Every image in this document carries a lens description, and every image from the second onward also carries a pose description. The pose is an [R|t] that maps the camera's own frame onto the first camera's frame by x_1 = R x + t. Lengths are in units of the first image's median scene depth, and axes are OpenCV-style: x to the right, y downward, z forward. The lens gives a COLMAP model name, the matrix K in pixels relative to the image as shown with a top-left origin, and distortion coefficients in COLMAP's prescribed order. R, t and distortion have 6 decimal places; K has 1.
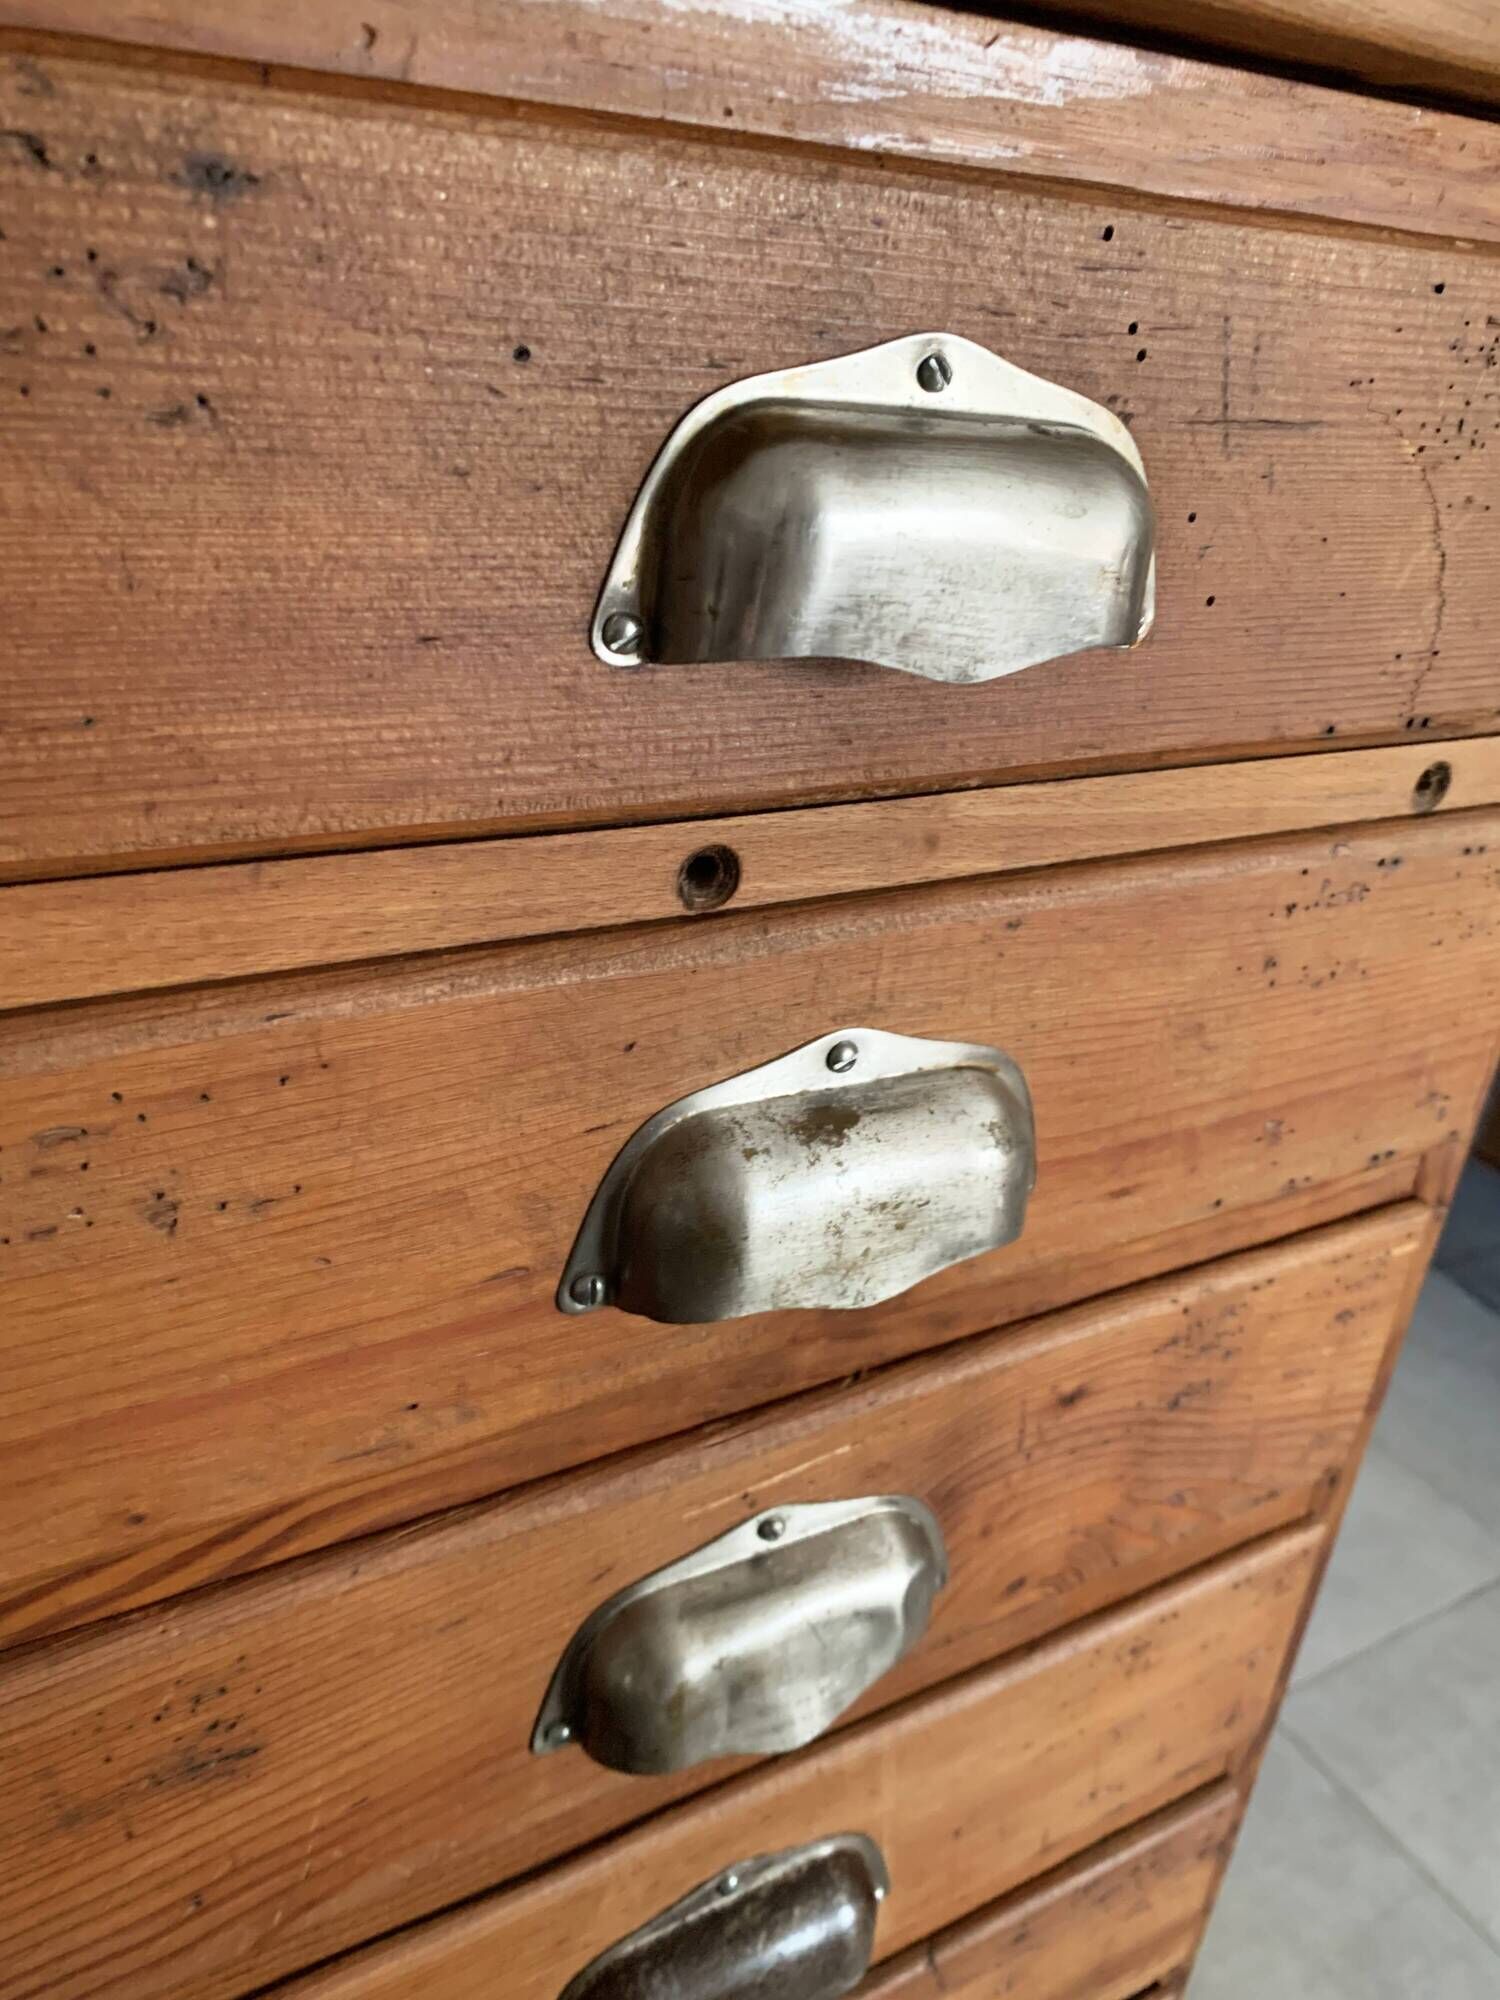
lens RADIAL K [[1543.3, 0, 757.6], [0, 1543.3, 1006.8], [0, 0, 1]] dist [-0.001969, 0.004183]
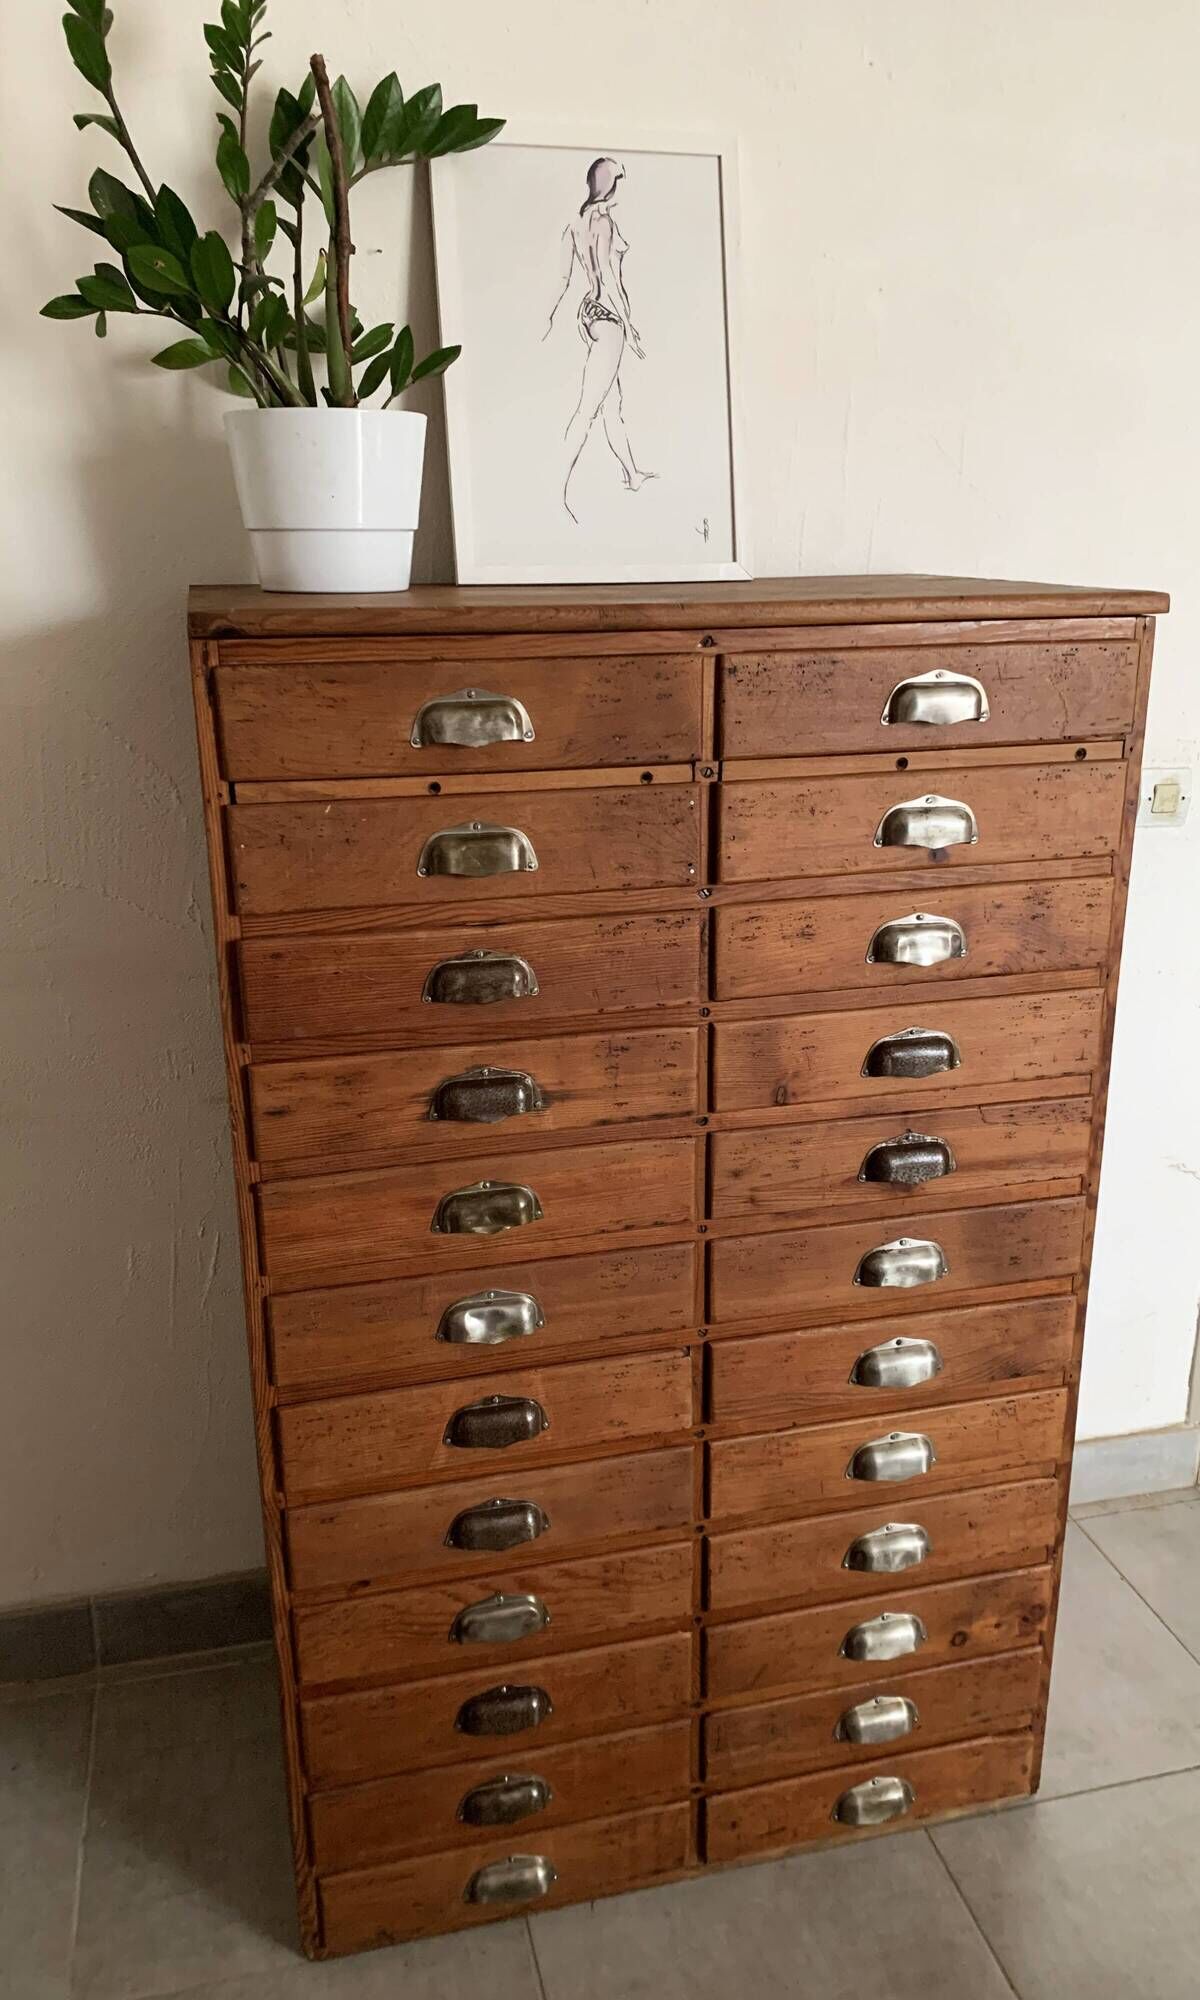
lens RADIAL K [[1513.6, 0, 608.4], [0, 1513.6, 1012.4], [0, 0, 1]] dist [0.061591, -0.070396]
pose [[0.958420, -0.008878, -0.285224, 0.457440], [-0.033141, 0.989290, -0.142154, 1.456851], [0.283431, 0.145696, 0.947860, -3.942026]]
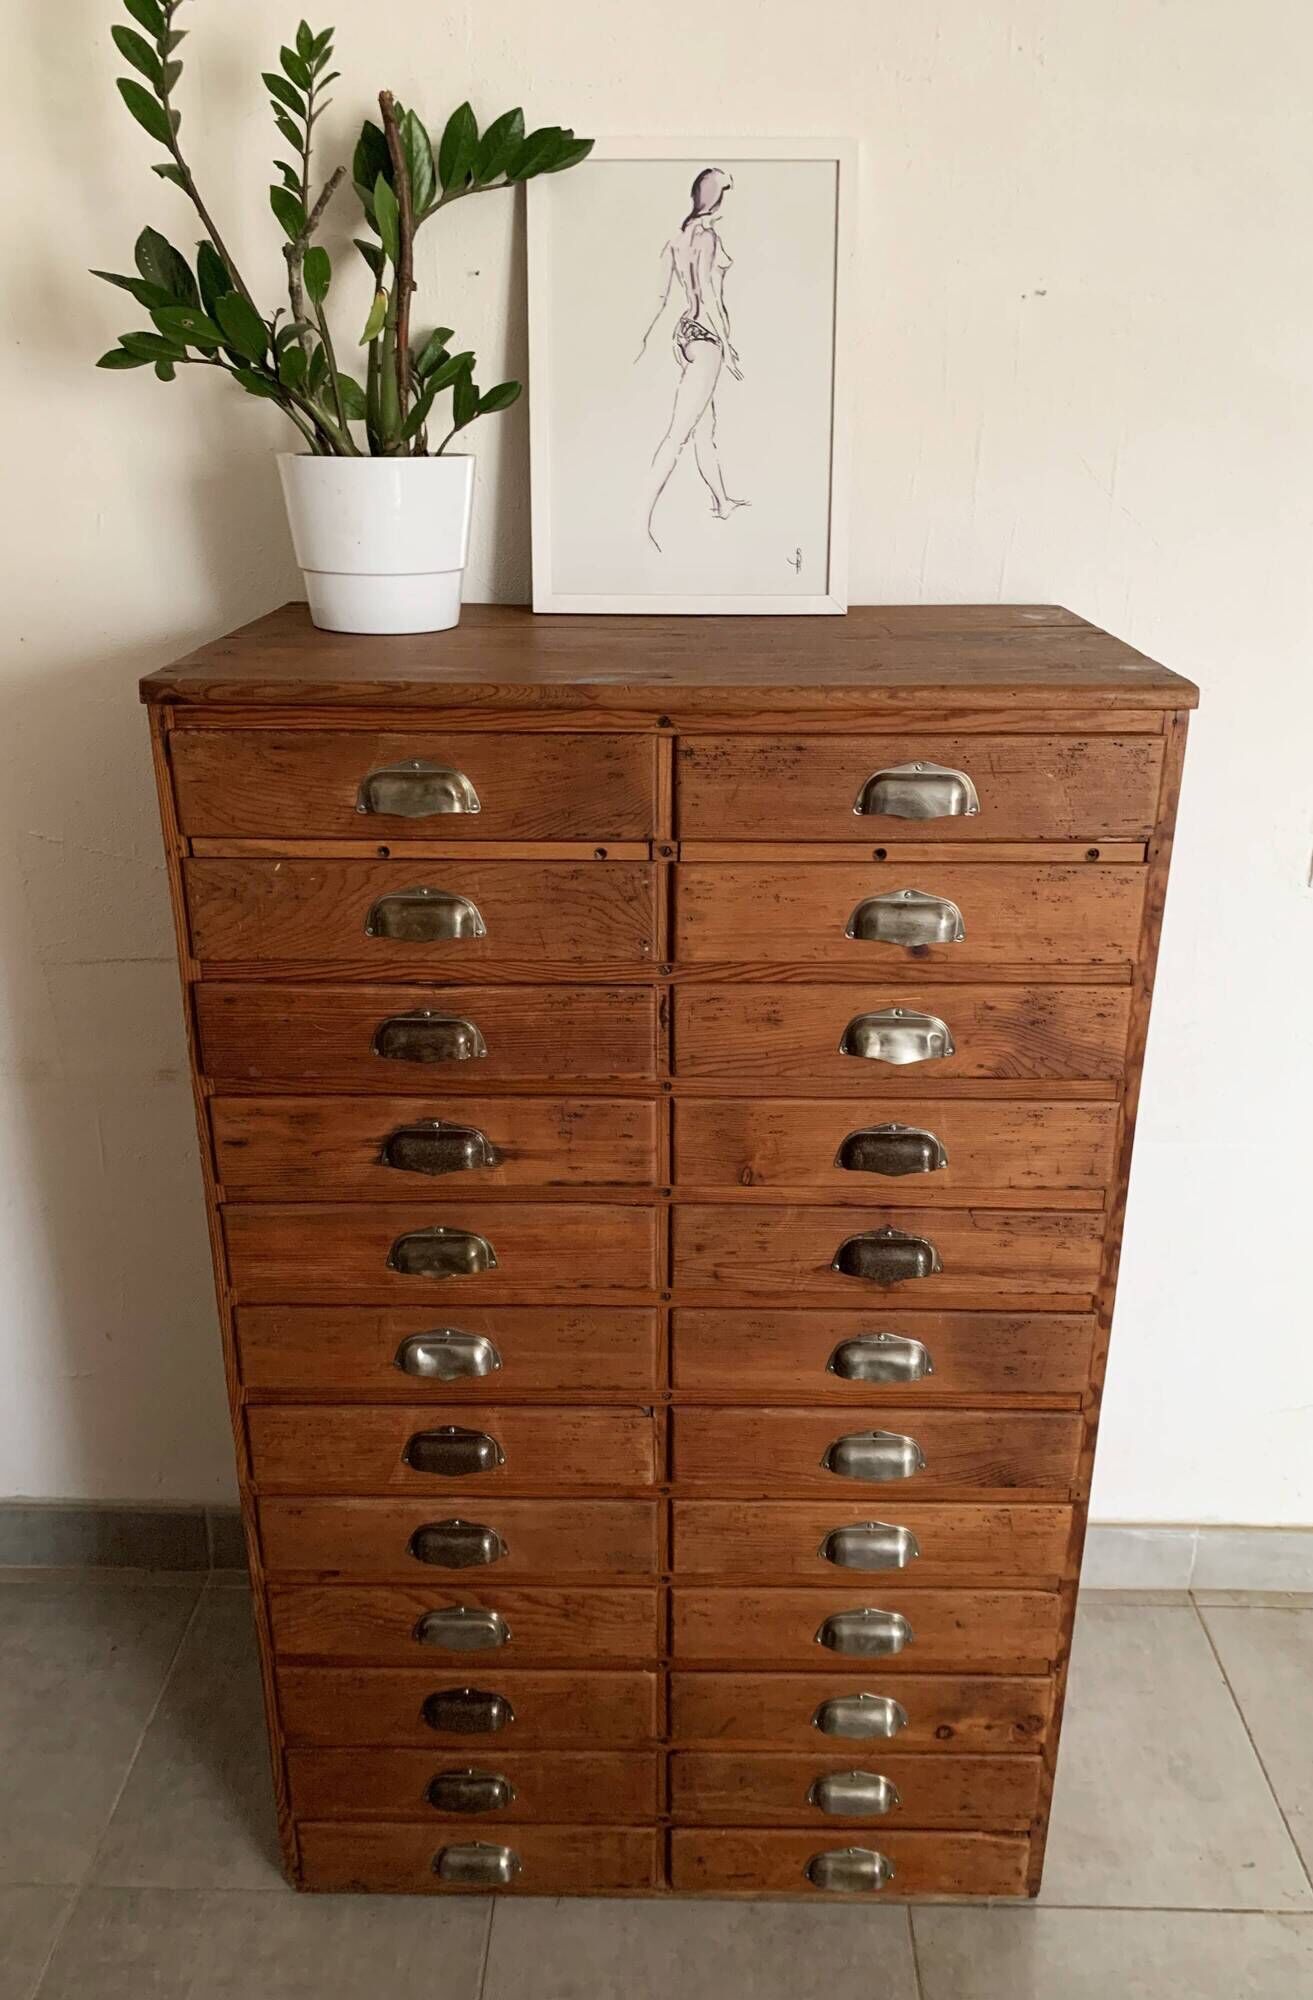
lens RADIAL K [[1520.8, 0, 666.6], [0, 1520.8, 996.3], [0, 0, 1]] dist [0.050454, -0.055144]
pose [[0.855849, 0.105400, -0.506372, 1.816070], [-0.155663, 0.986116, -0.057837, 0.725036], [0.493246, 0.128323, 0.860373, -3.390415]]
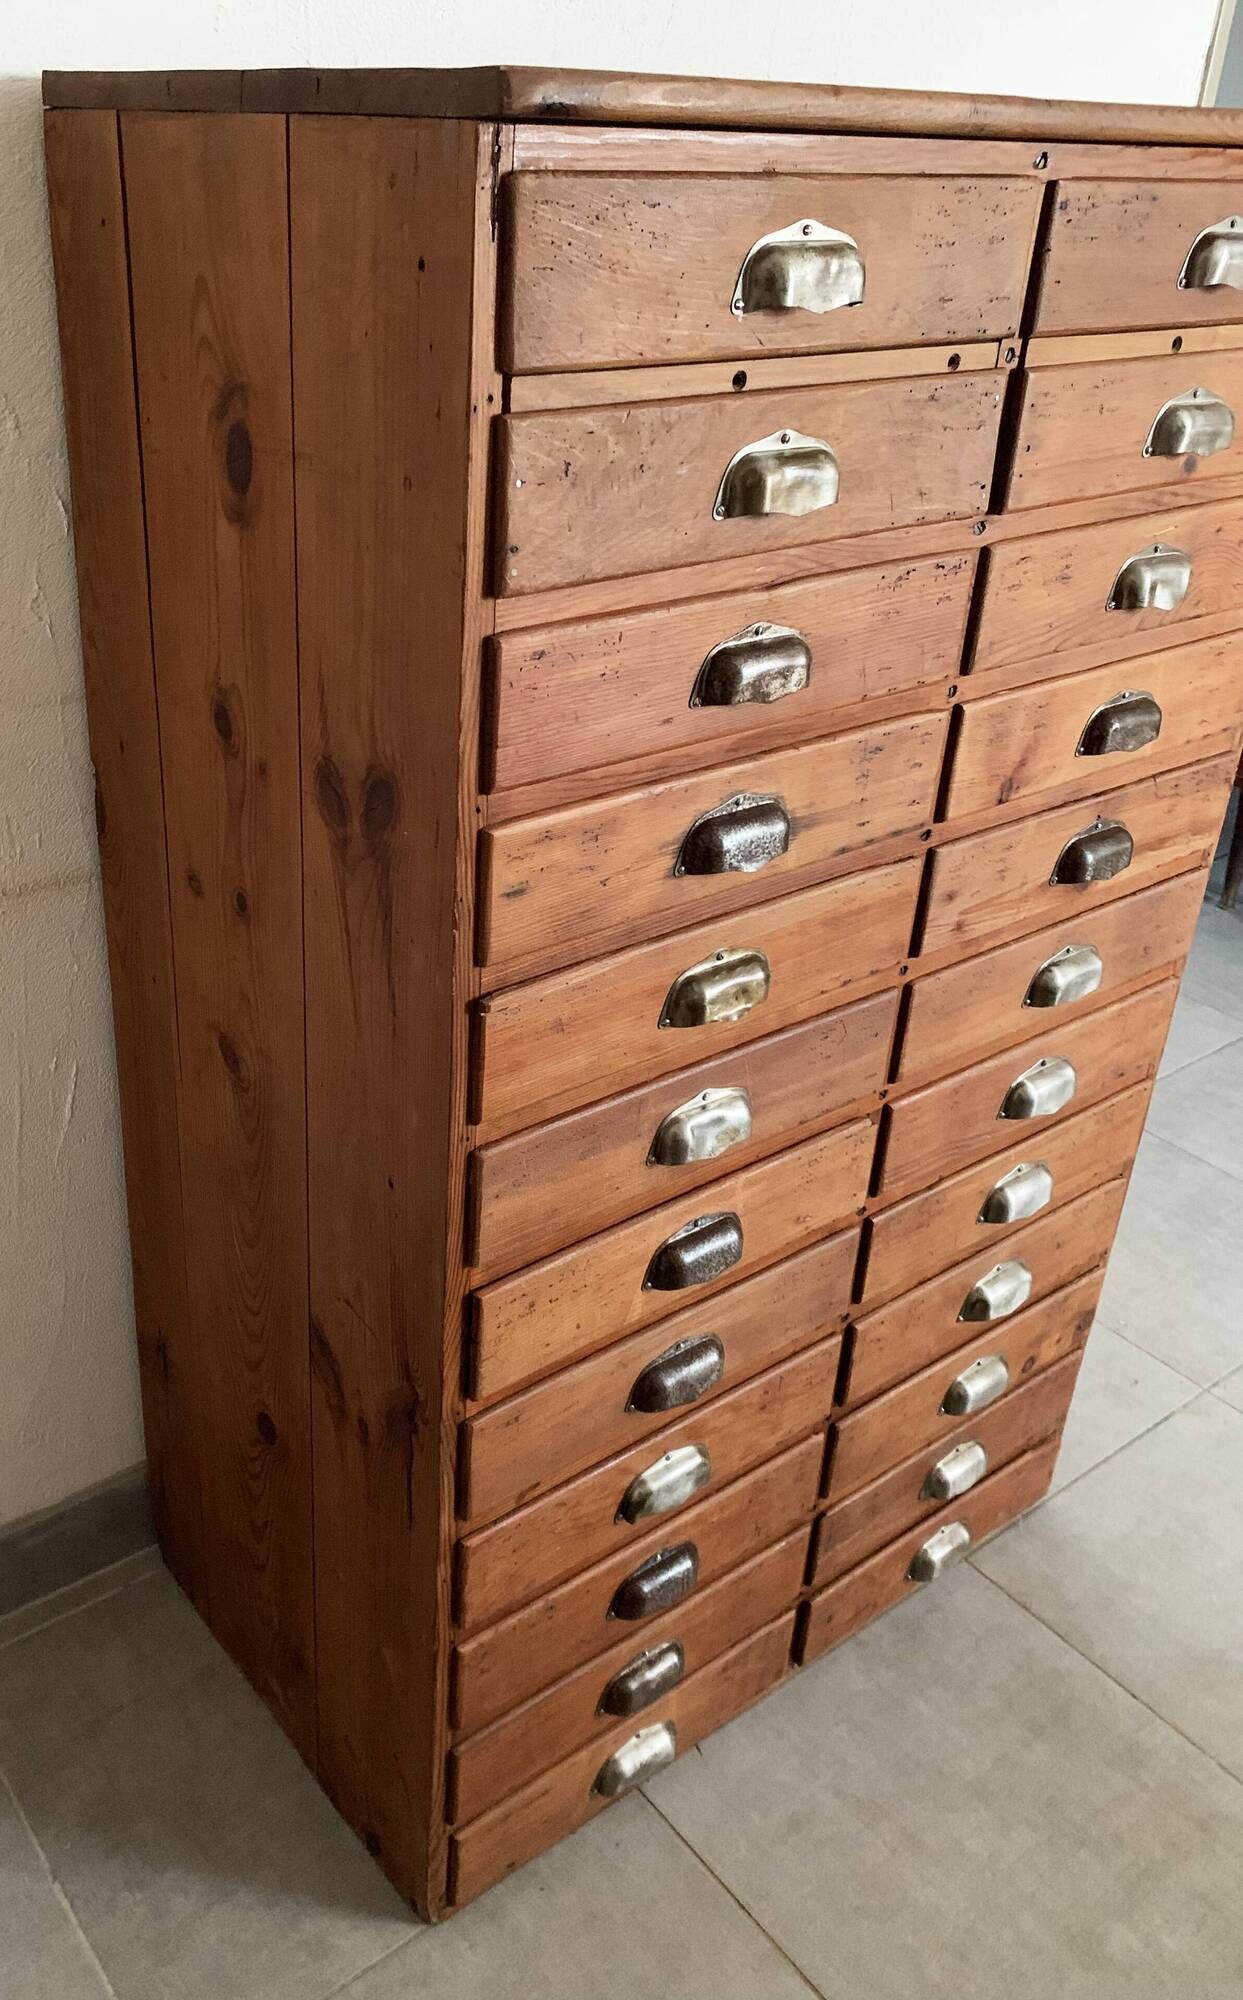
lens RADIAL K [[1609.7, 0, 466.1], [0, 1609.7, 955.6], [0, 0, 1]] dist [0.021181, -0.032161]
pose [[0.992637, -0.101801, 0.065636, -2.220730], [0.099784, 0.994451, 0.033312, 1.136594], [-0.068663, -0.026517, 0.997287, -3.067610]]
